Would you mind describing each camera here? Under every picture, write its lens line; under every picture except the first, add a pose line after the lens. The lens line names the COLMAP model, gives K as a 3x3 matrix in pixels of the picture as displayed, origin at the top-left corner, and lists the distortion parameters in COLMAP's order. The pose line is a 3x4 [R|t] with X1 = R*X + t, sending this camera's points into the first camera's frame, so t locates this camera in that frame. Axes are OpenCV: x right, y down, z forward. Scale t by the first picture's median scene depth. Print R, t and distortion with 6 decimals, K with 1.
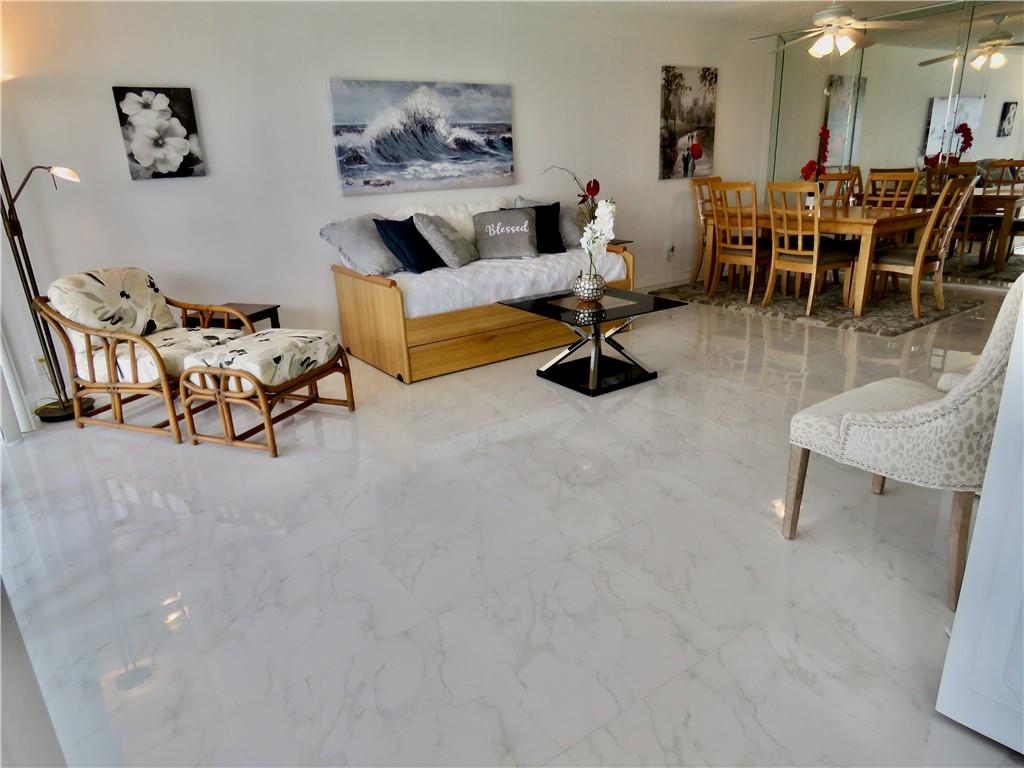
lens RADIAL K [[656.0, 0, 508.6], [0, 656.0, 384.3], [0, 0, 1]] dist [-0.010152, 0.005149]
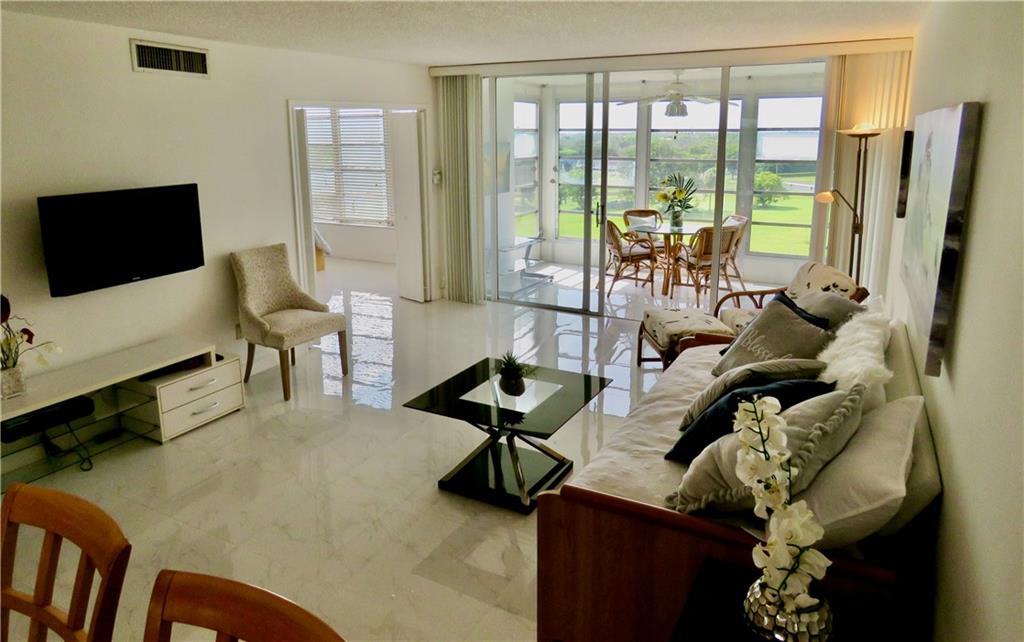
lens RADIAL K [[653.5, 0, 526.6], [0, 653.5, 264.0], [0, 0, 1]] dist [0.006045, 0.003147]
pose [[-0.884072, 0.137986, -0.446515, 0.380863], [-0.109483, 0.867684, 0.484909, -0.559766], [0.454345, 0.477581, -0.751989, 1.267393]]
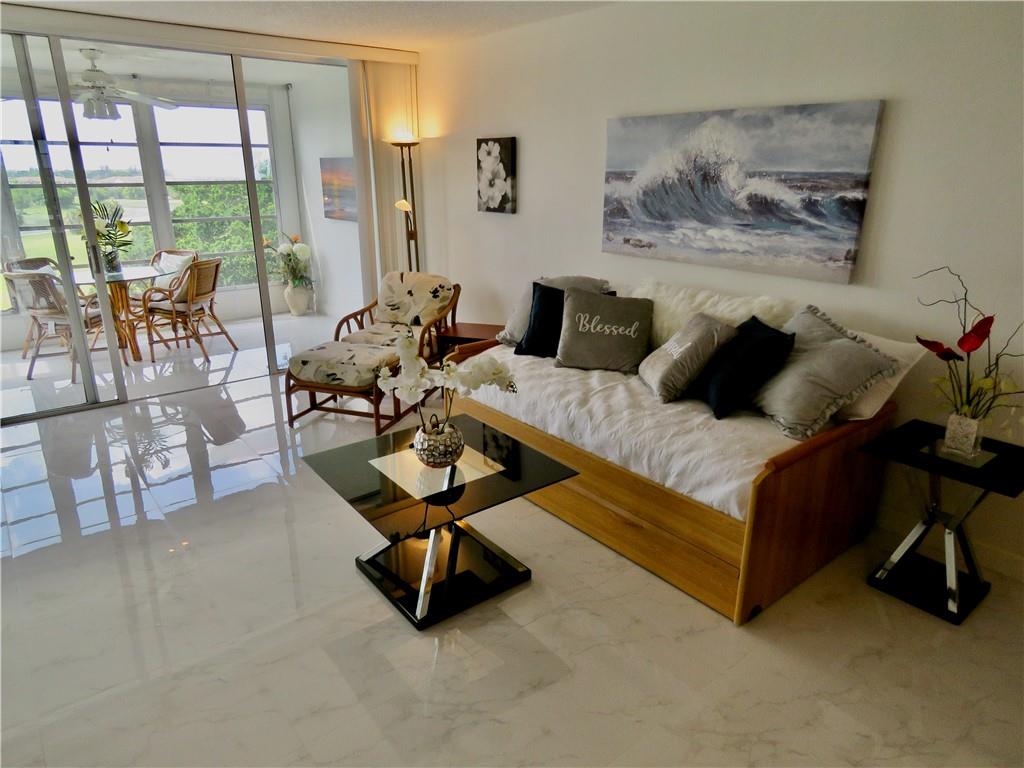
lens RADIAL K [[656.0, 0, 508.5], [0, 656.0, 383.9], [0, 0, 1]] dist [-0.010152, 0.005149]
pose [[0.058849, 0.354601, -0.933164, 0.578500], [-0.323810, 0.891021, 0.318166, -0.348324], [0.944290, 0.283444, 0.167259, 0.747825]]
